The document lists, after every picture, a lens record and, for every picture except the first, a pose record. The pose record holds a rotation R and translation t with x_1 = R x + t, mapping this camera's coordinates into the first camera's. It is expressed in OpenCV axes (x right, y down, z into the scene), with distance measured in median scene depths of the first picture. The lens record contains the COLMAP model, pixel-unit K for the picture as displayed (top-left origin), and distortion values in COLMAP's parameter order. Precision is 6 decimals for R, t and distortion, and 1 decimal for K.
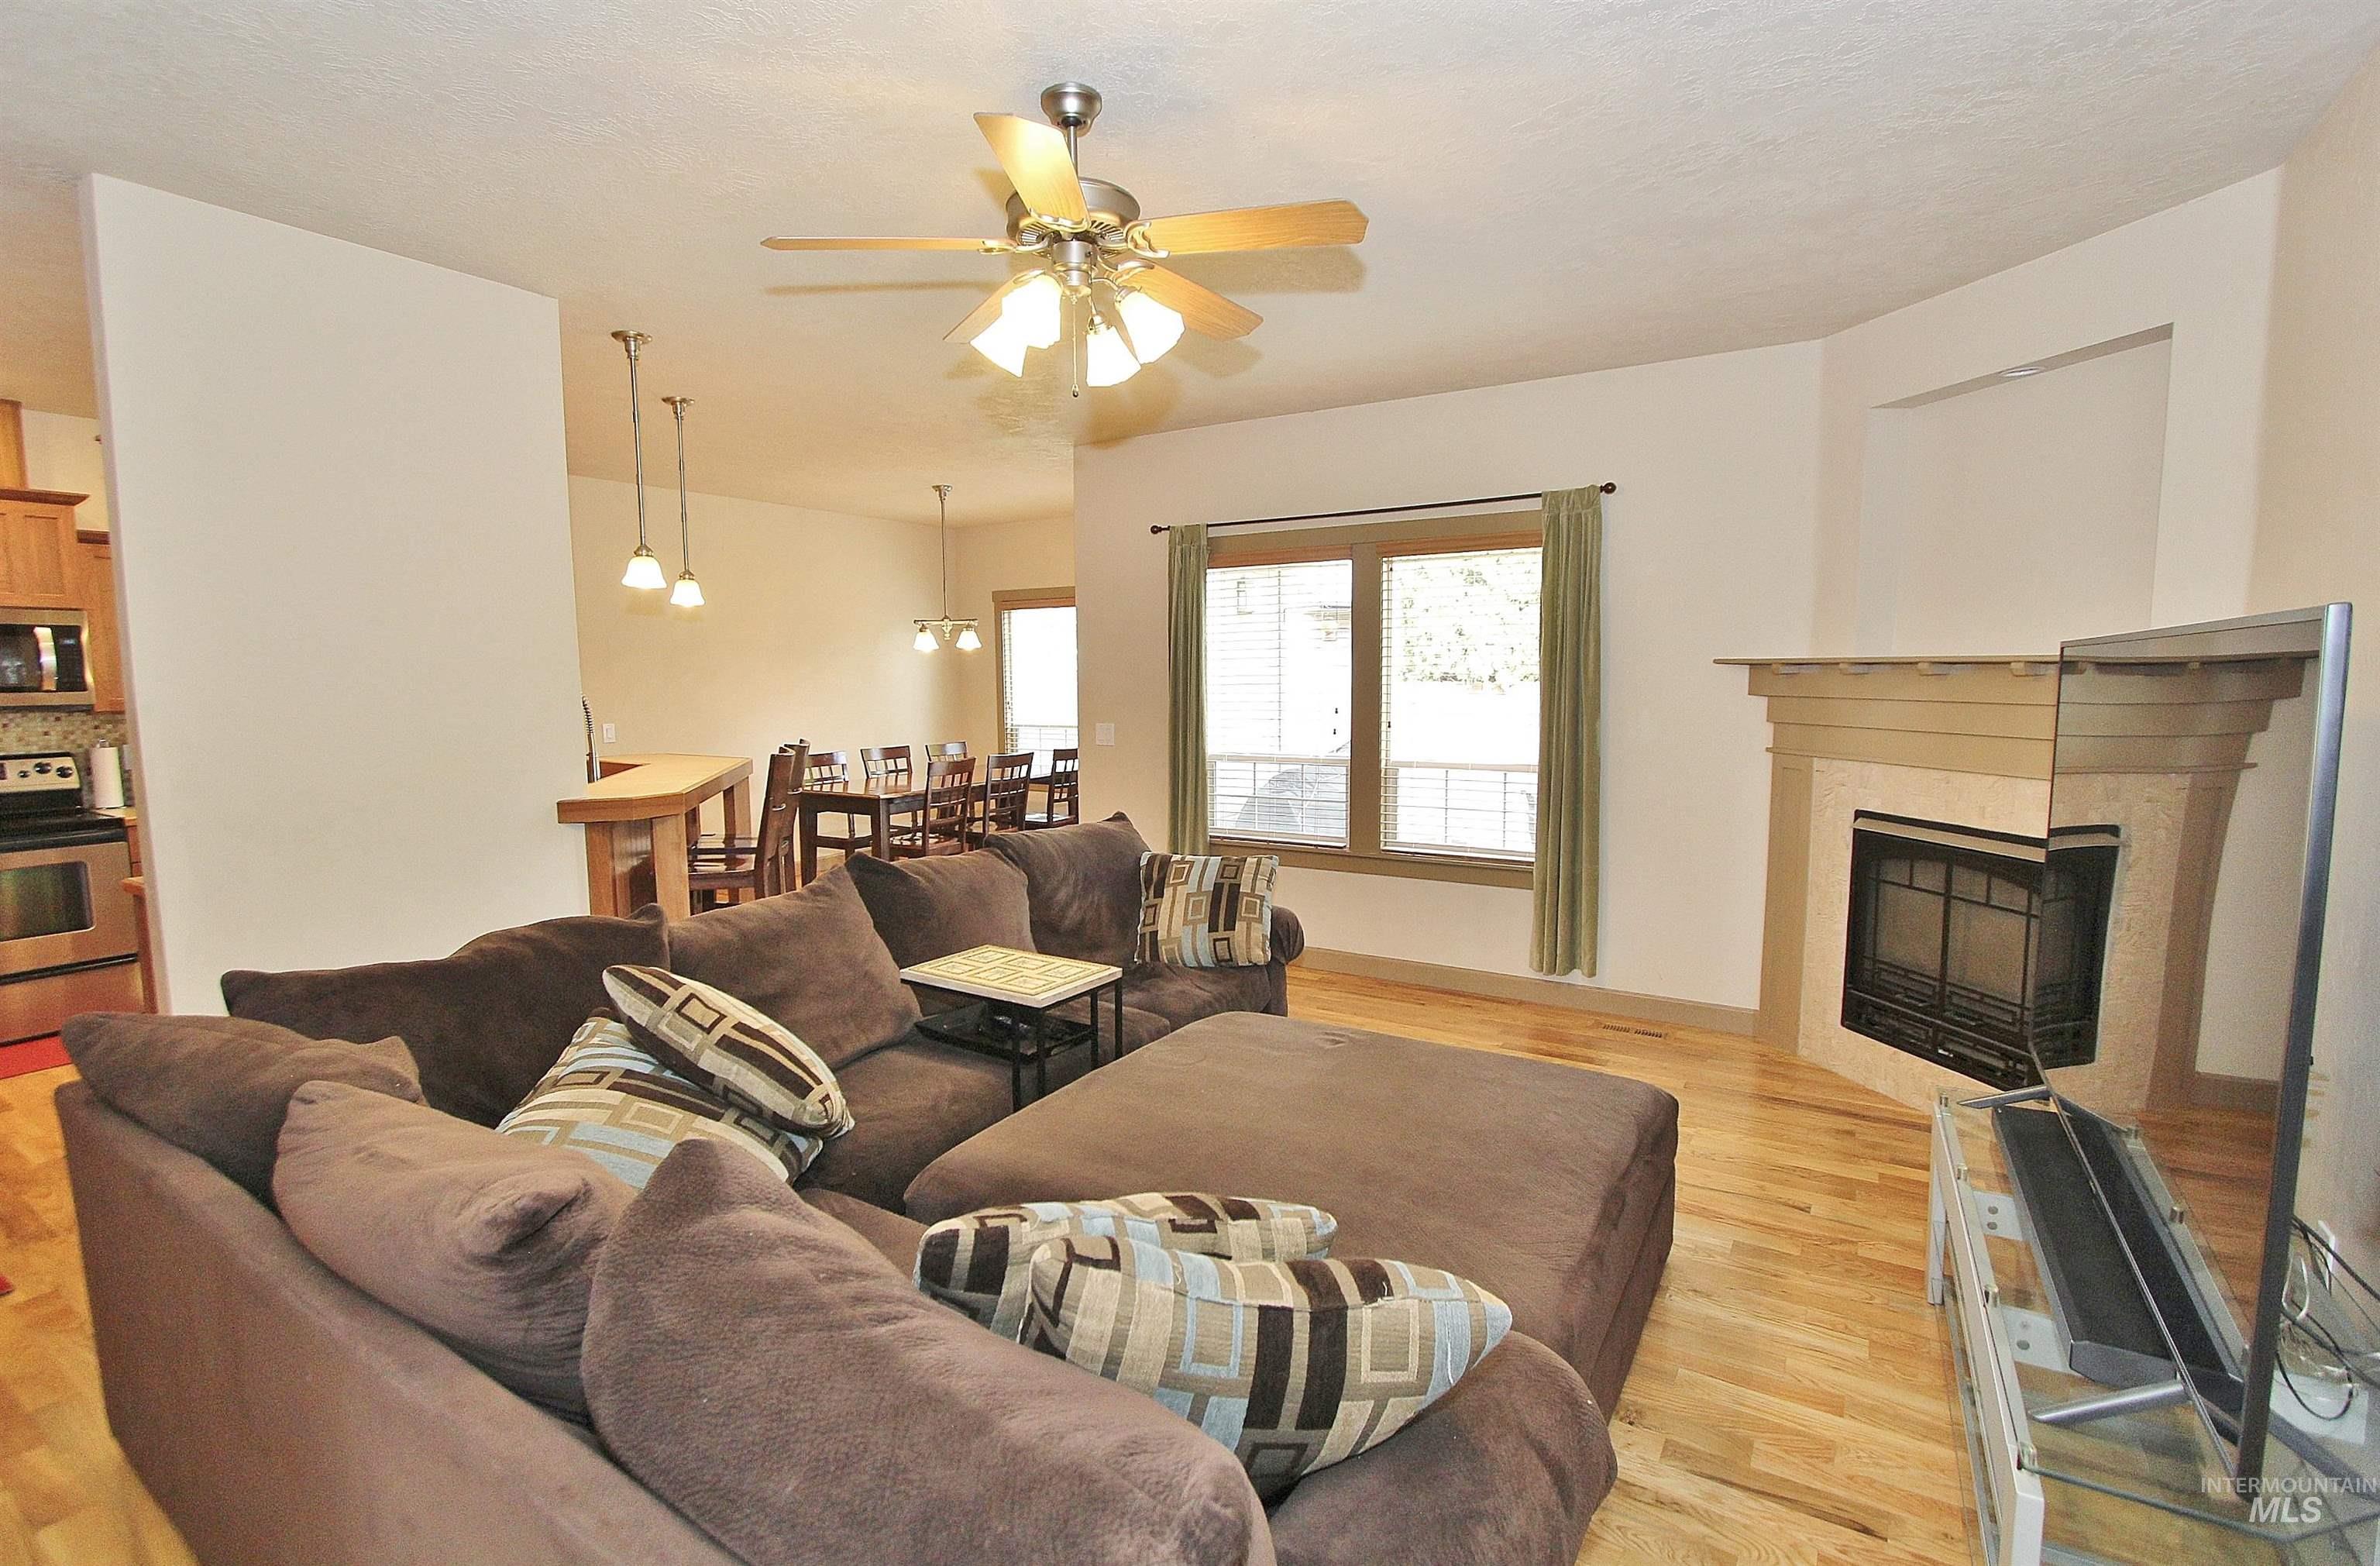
lens RADIAL K [[1097.2, 0, 1177.8], [0, 1097.2, 784.1], [0, 0, 1]] dist [-0.012755, 0.000525]
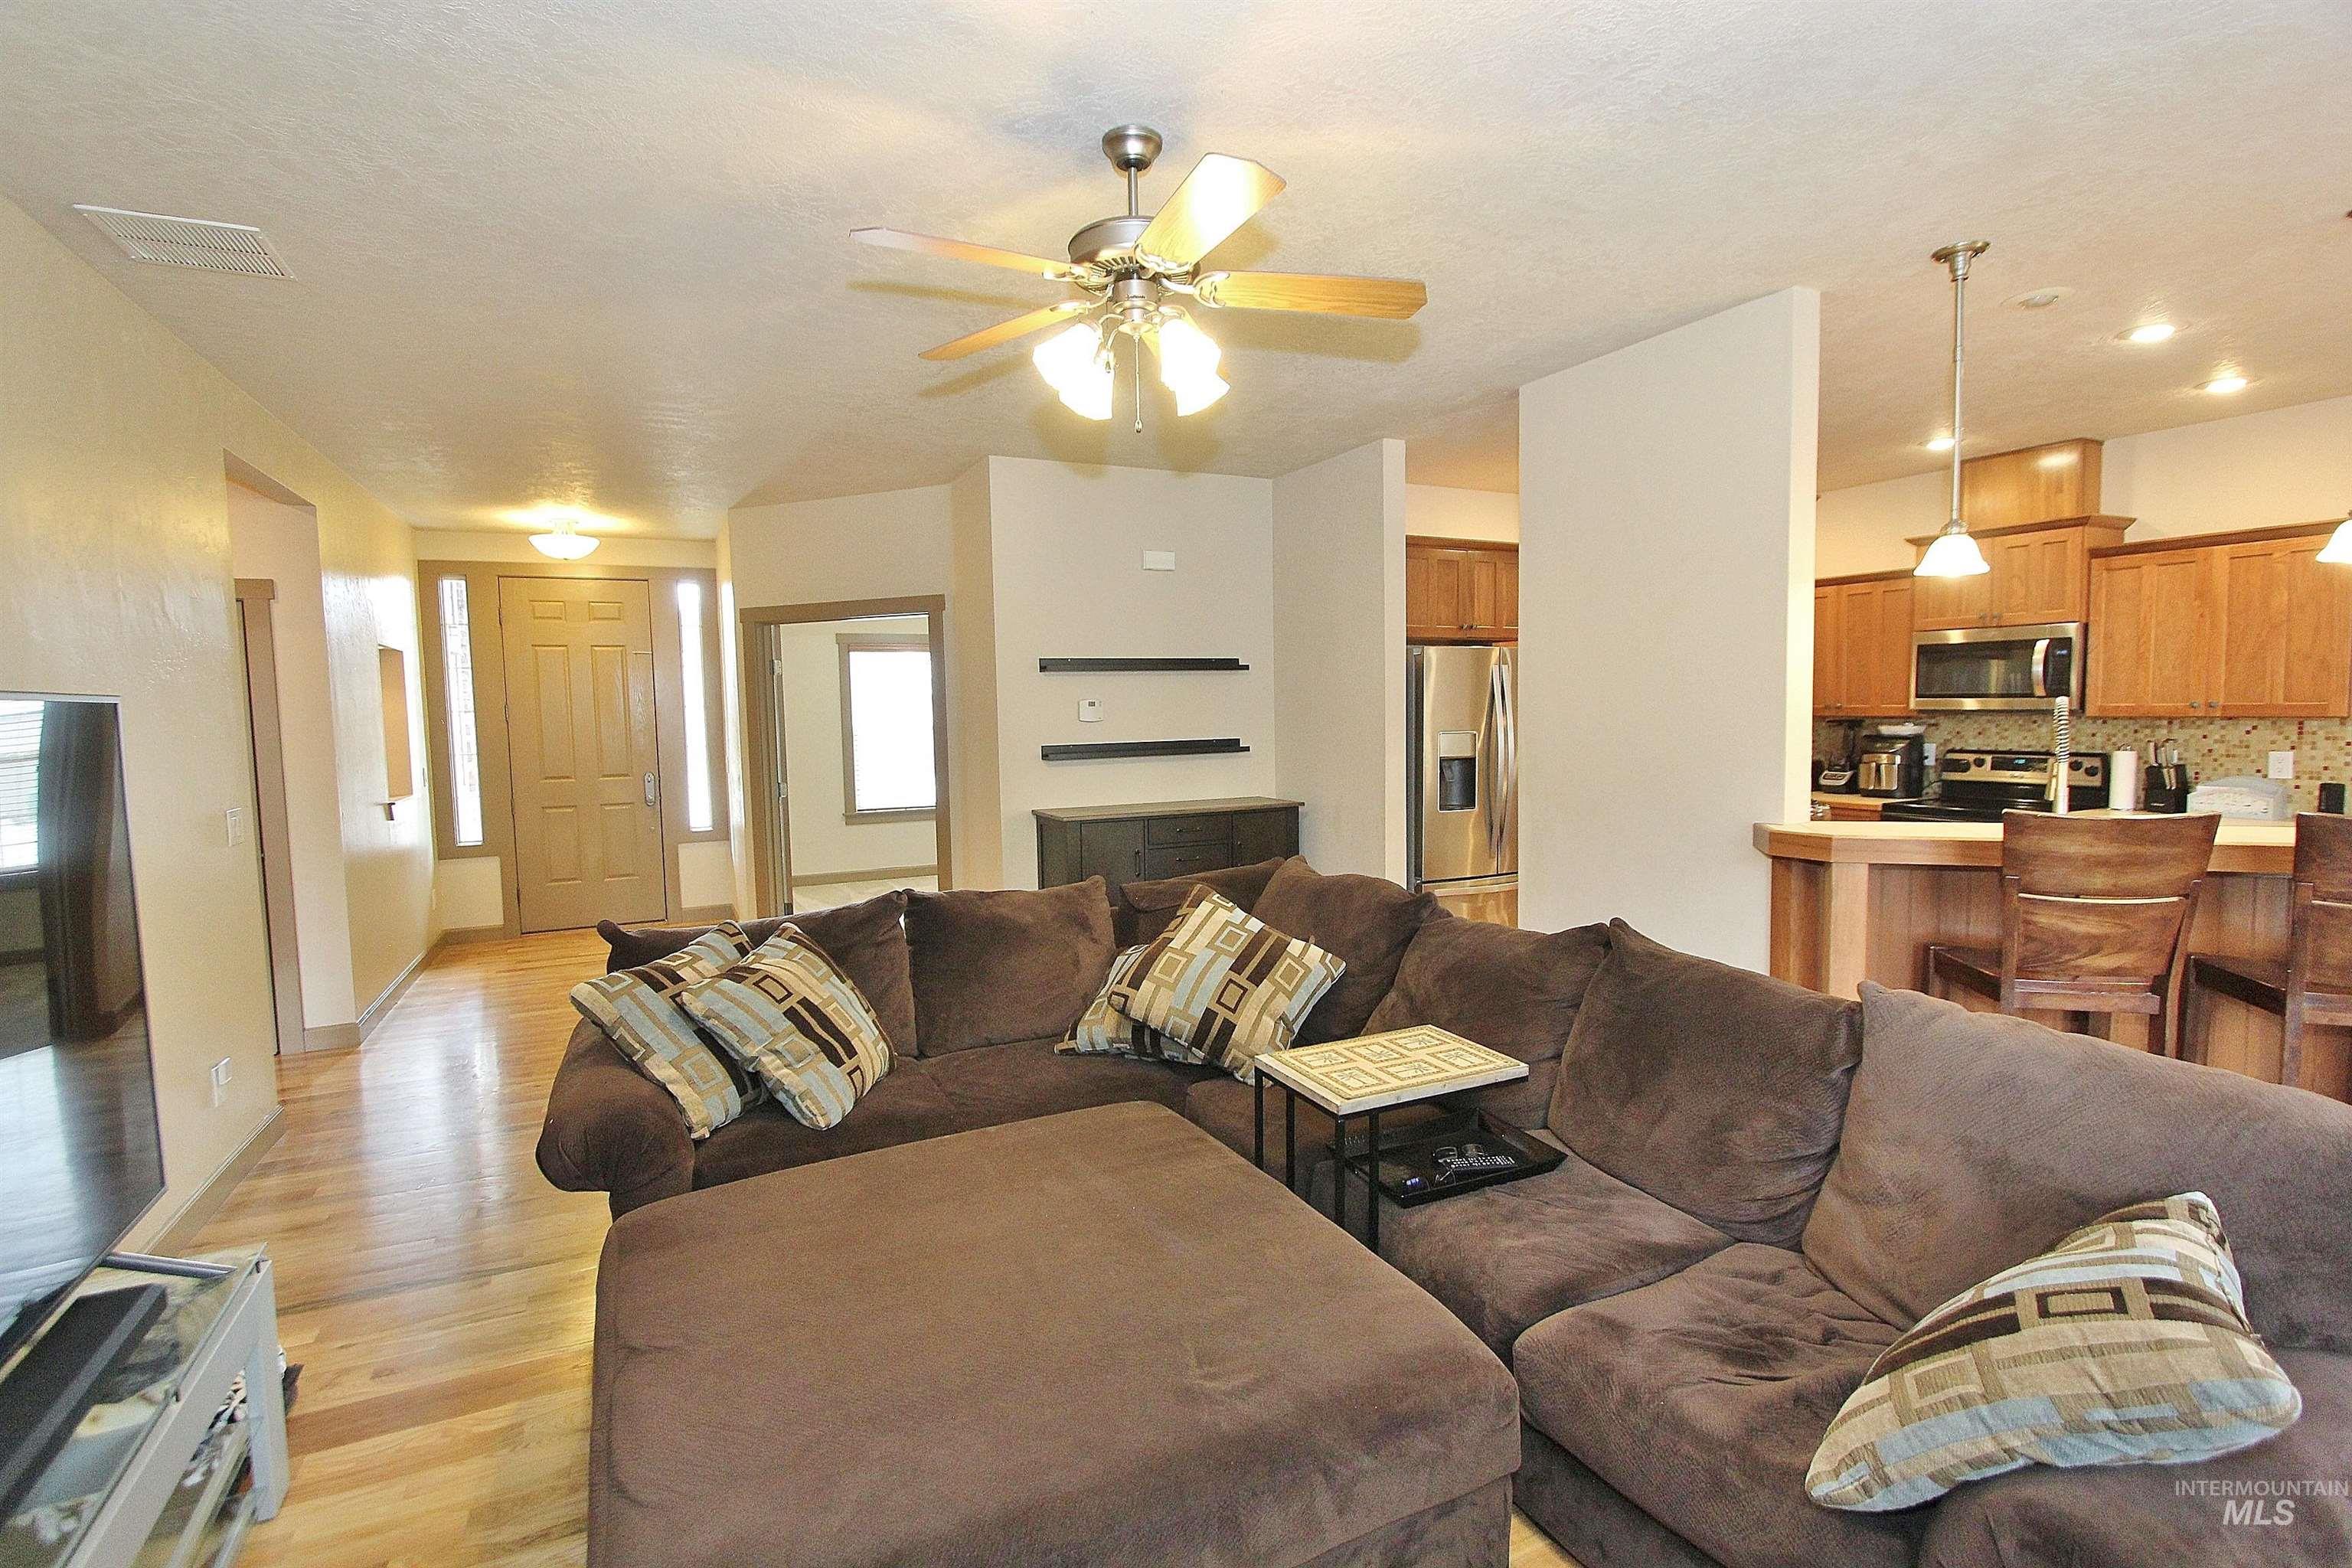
lens RADIAL K [[1082.9, 0, 1157.0], [0, 1082.9, 786.5], [0, 0, 1]] dist [-0.015883, 0.001044]
pose [[-0.523913, 0.082215, -0.847795, 0.407714], [-0.063858, 0.988738, 0.135346, -0.088866], [0.849375, 0.125048, -0.512762, 0.831334]]
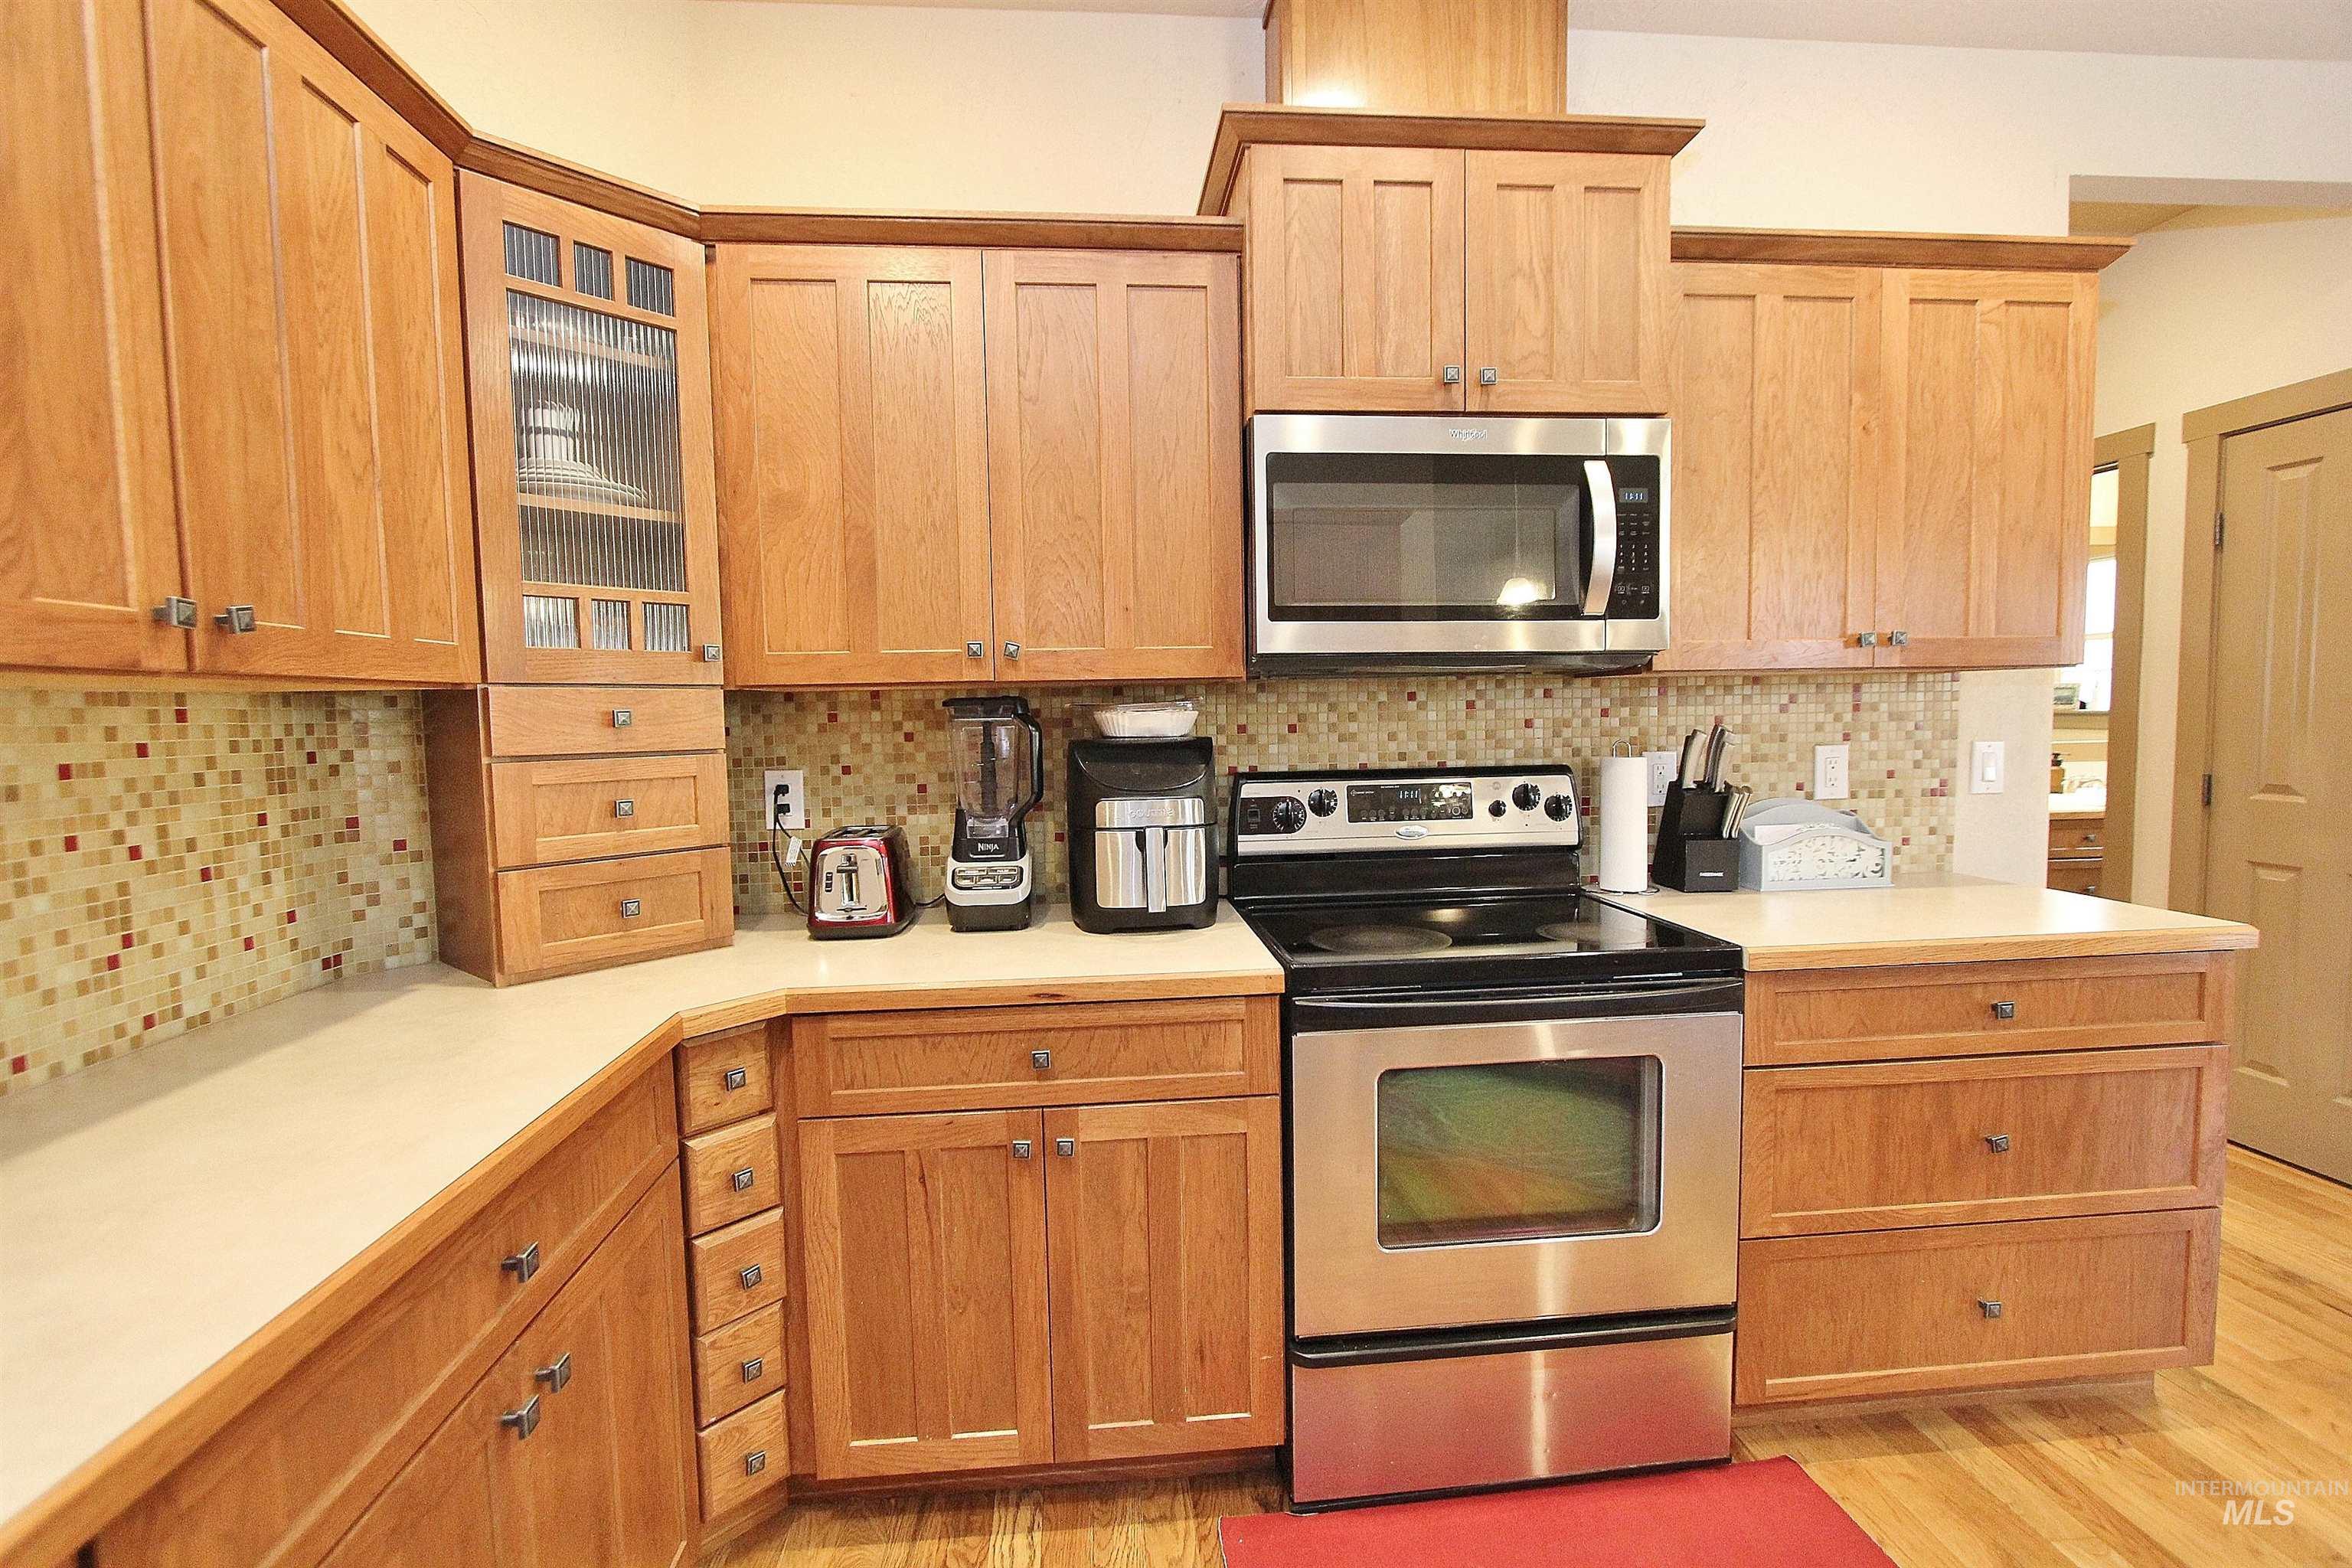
lens RADIAL K [[1076.4, 0, 1170.3], [0, 1076.4, 784.8], [0, 0, 1]] dist [-0.014660, 0.001405]
pose [[0.603534, 0.053077, -0.795569, -0.840118], [-0.067821, 0.997583, 0.015104, -0.018016], [0.794448, 0.044841, 0.605675, 0.650007]]
